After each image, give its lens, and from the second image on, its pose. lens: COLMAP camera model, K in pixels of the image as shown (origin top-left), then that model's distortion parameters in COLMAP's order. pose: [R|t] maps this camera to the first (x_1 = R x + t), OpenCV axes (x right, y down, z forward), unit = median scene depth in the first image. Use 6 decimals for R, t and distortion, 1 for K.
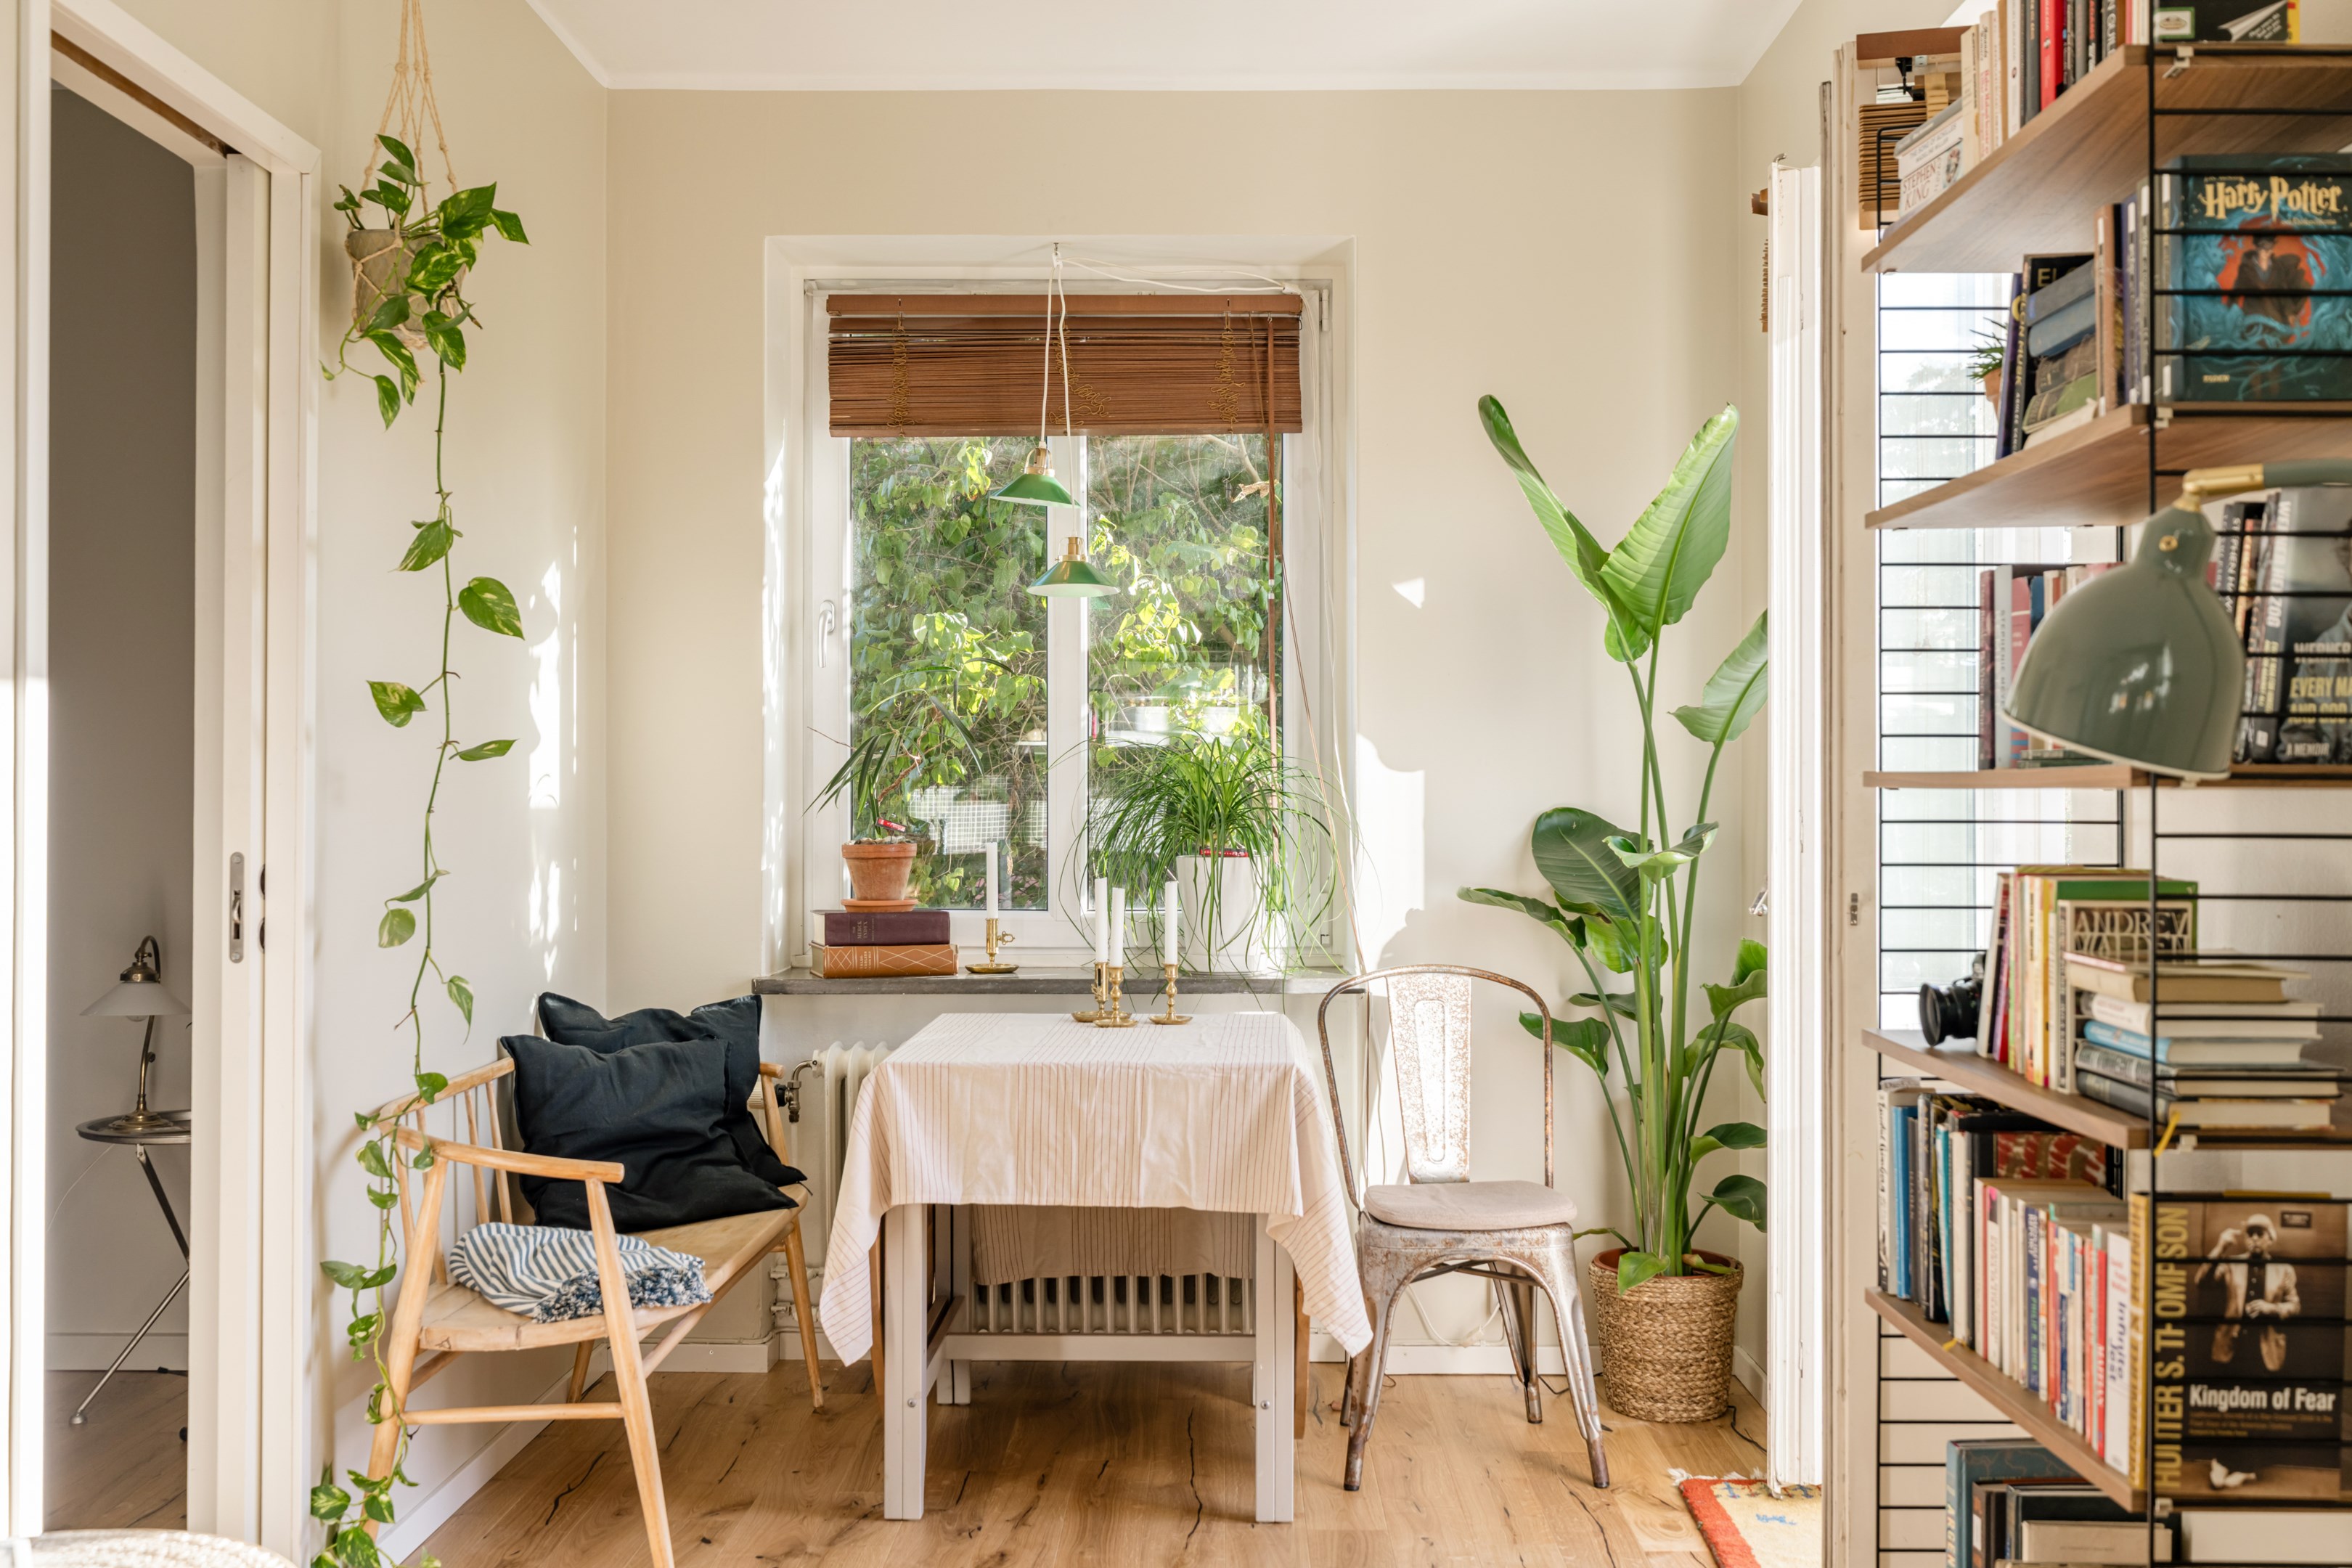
lens RADIAL K [[2321.6, 0, 1149.7], [0, 2321.6, 774.3], [0, 0, 1]] dist [0.010847, 0.000000]
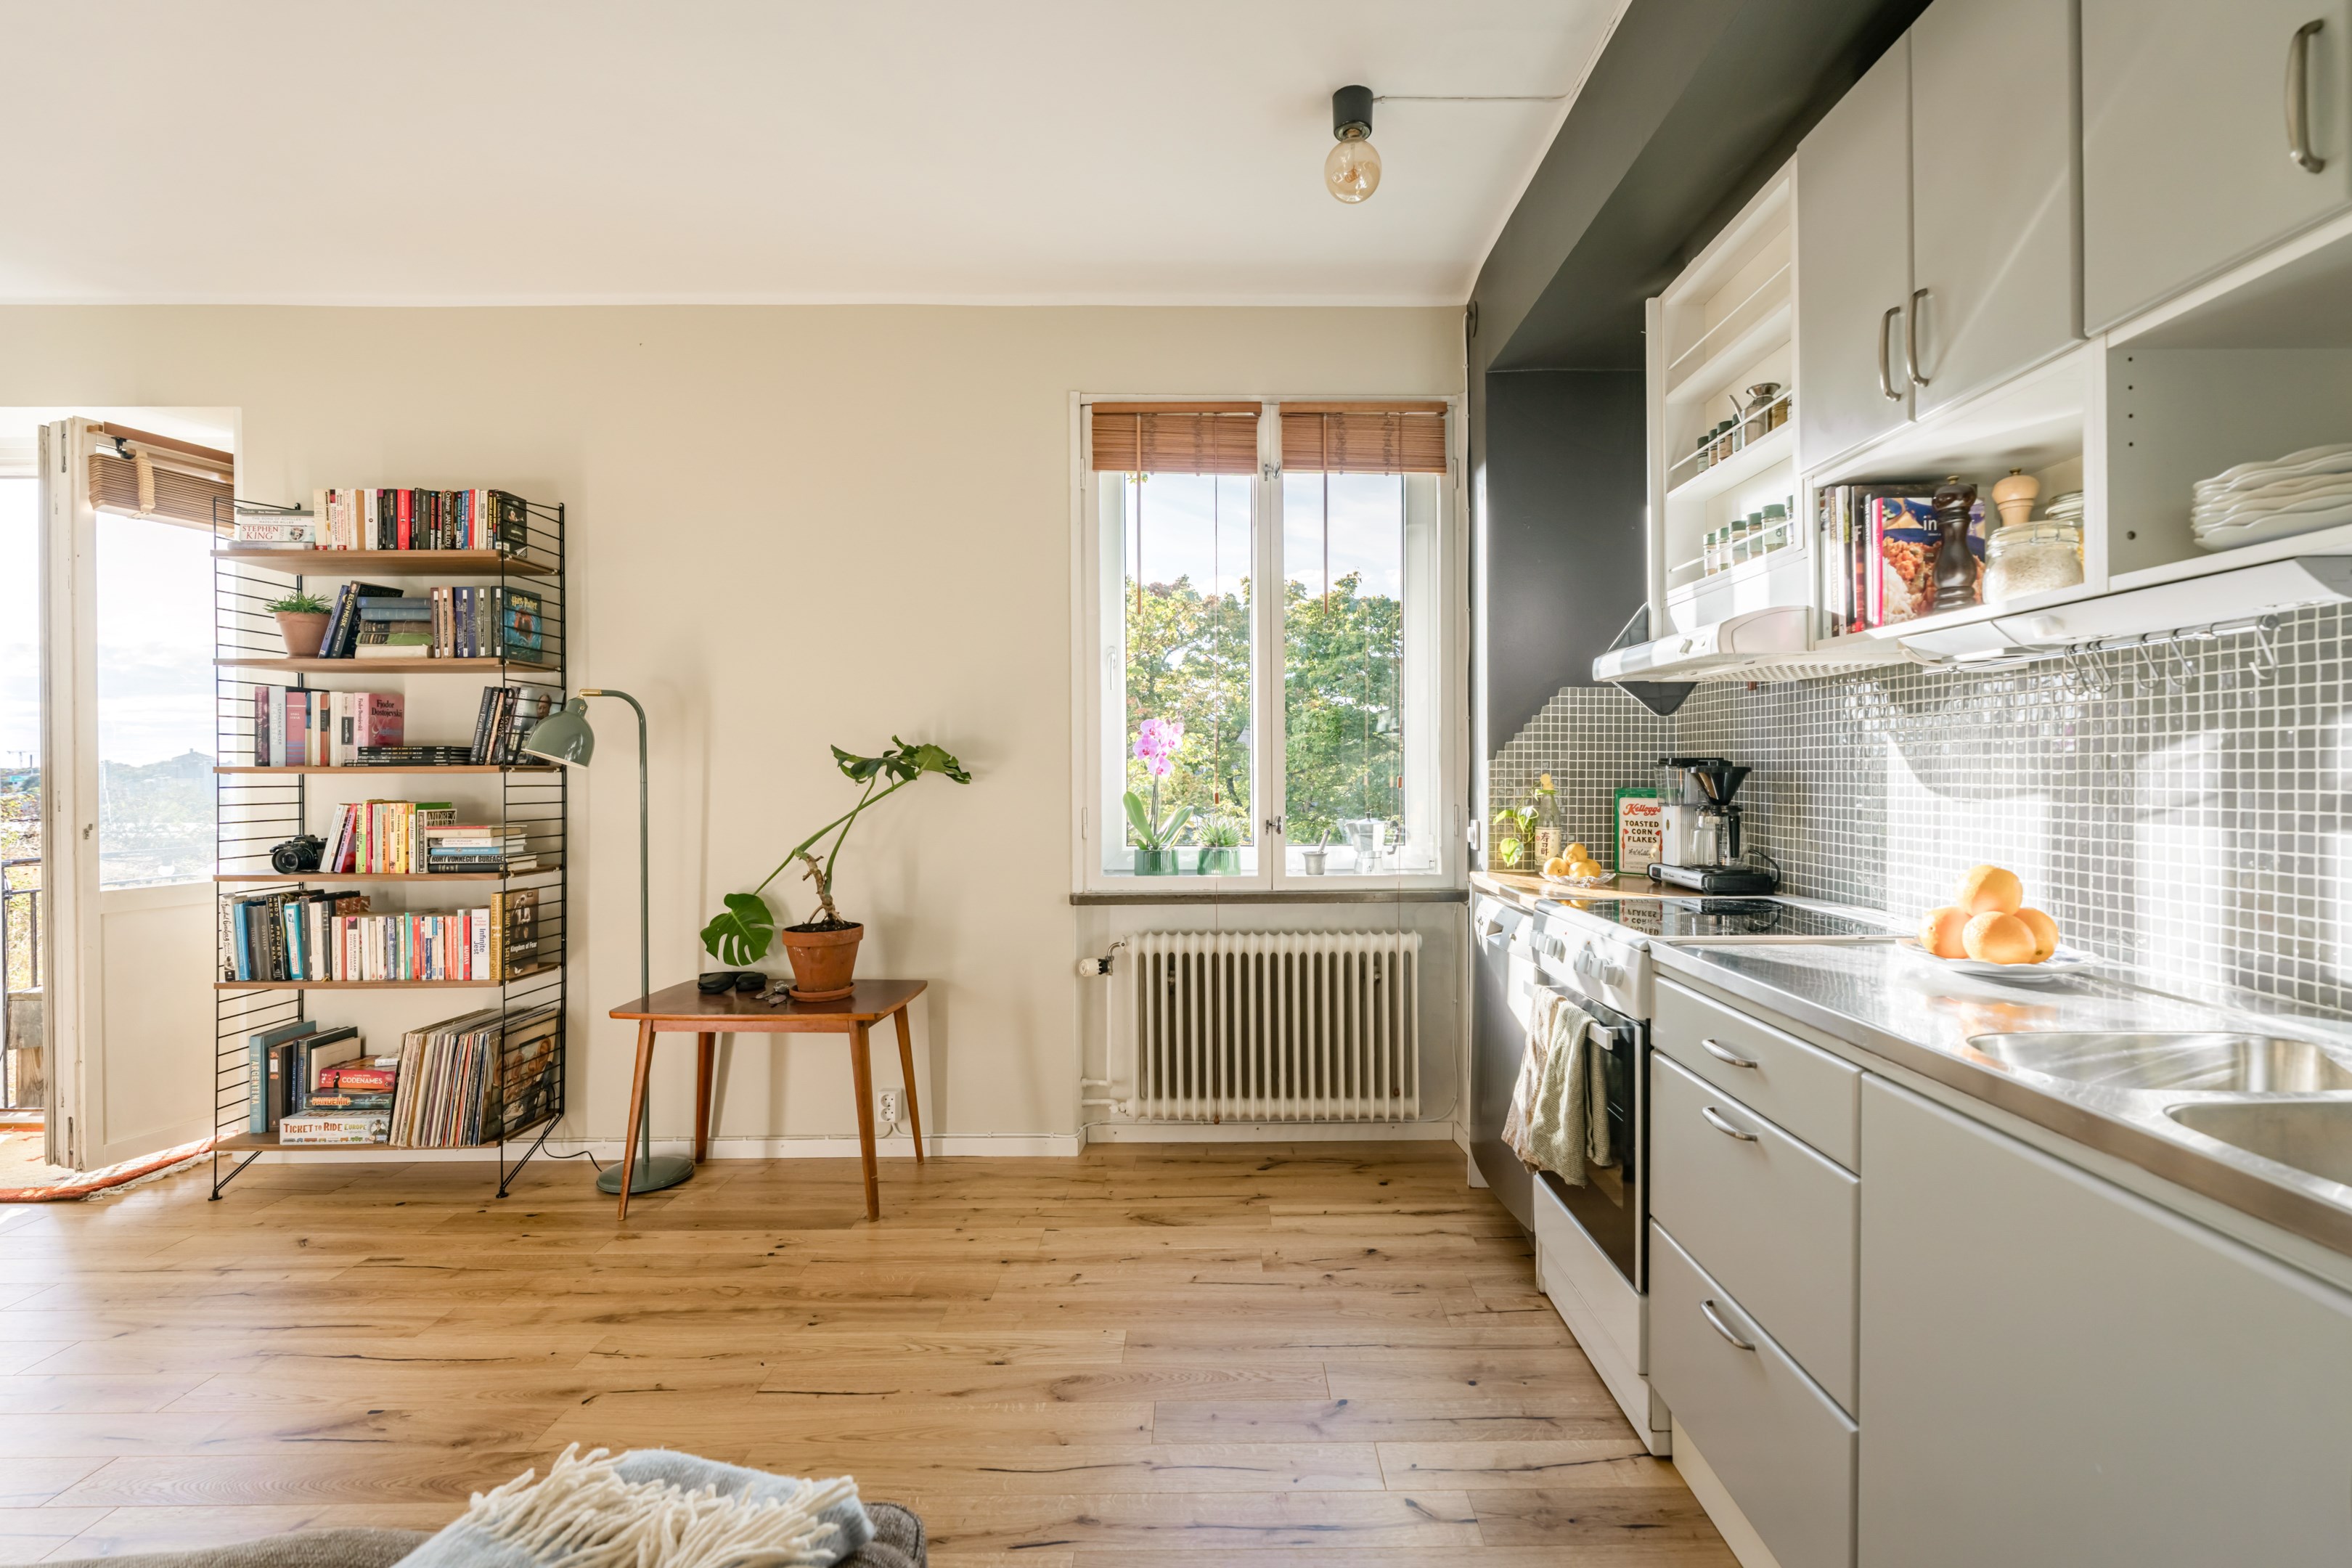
lens RADIAL K [[1080.4, 0, 1232.2], [0, 1080.4, 791.4], [0, 0, 1]] dist [-0.007262, 0.003284]
pose [[-0.040694, -0.017108, 0.999025, -0.586434], [-0.000960, 0.999854, 0.017083, 0.003166], [-0.999171, -0.000264, -0.040704, 0.001683]]
